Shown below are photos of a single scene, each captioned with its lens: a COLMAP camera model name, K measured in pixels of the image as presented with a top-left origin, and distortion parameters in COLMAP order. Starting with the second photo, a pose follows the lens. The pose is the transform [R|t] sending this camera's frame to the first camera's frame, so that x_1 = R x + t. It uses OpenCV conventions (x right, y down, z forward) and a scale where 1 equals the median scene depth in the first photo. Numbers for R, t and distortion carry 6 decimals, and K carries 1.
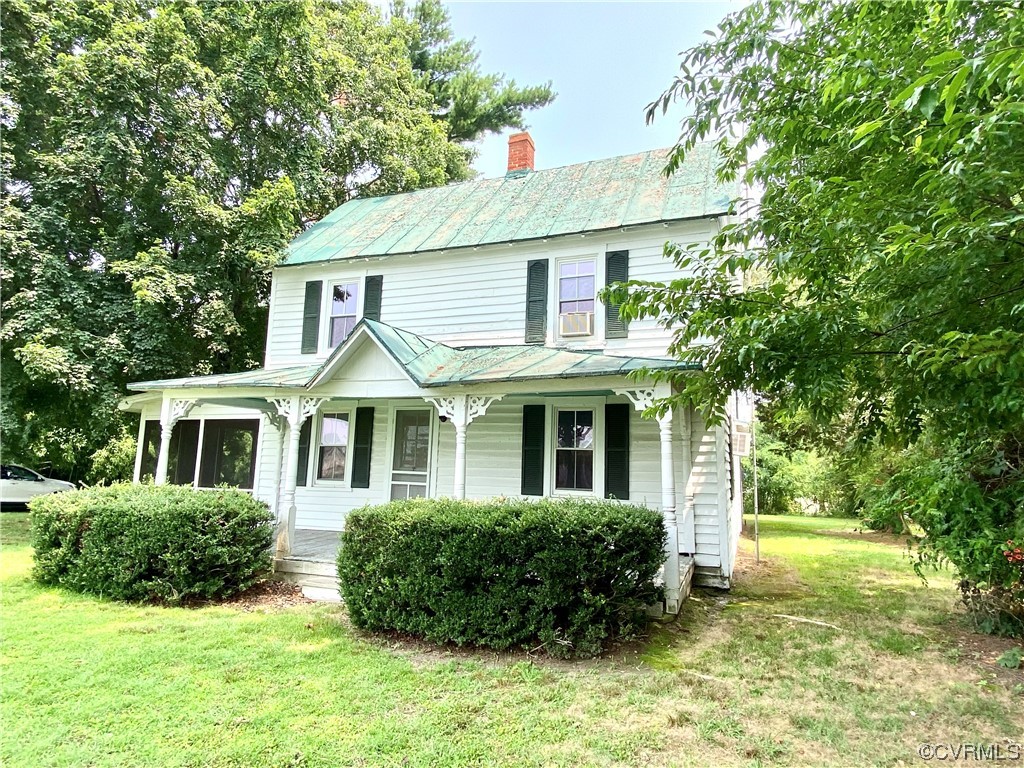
lens RADIAL K [[599.3, 0, 512.8], [0, 599.3, 384.4], [0, 0, 1]] dist [0.001142, 0.000105]
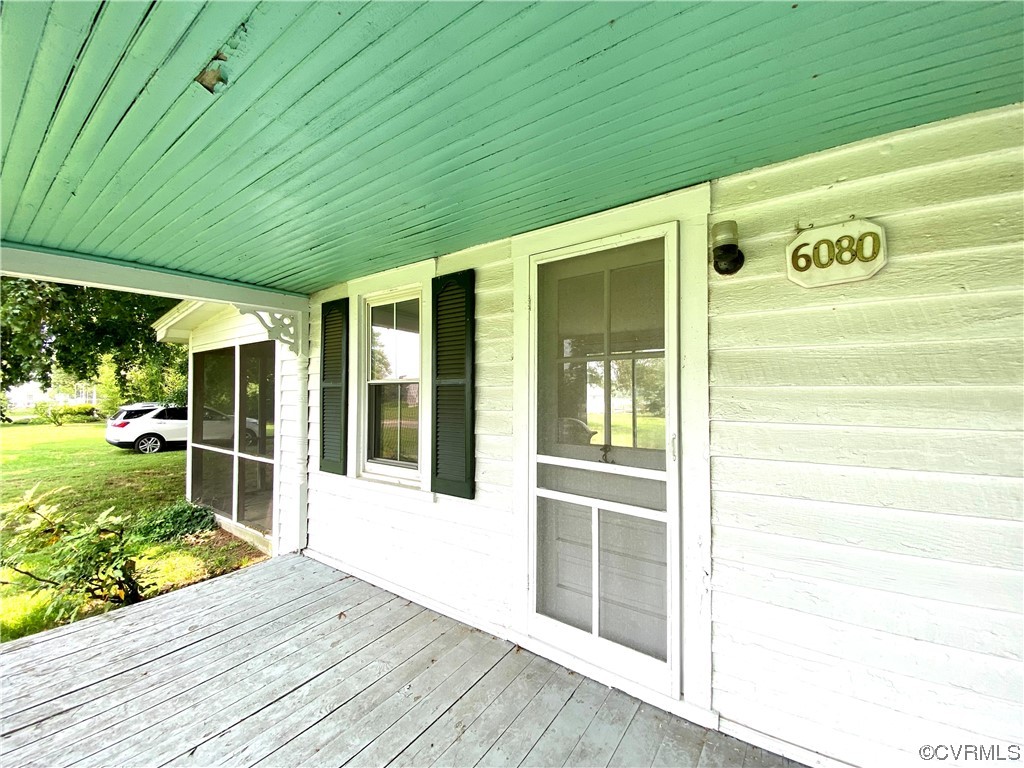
lens RADIAL K [[417.5, 0, 509.2], [0, 417.5, 383.7], [0, 0, 1]] dist [0.001984, -0.000428]
pose [[0.969734, -0.037698, -0.241234, -0.156289], [0.071640, 0.988454, 0.133515, 0.073401], [0.233416, -0.146757, 0.961239, 0.768970]]
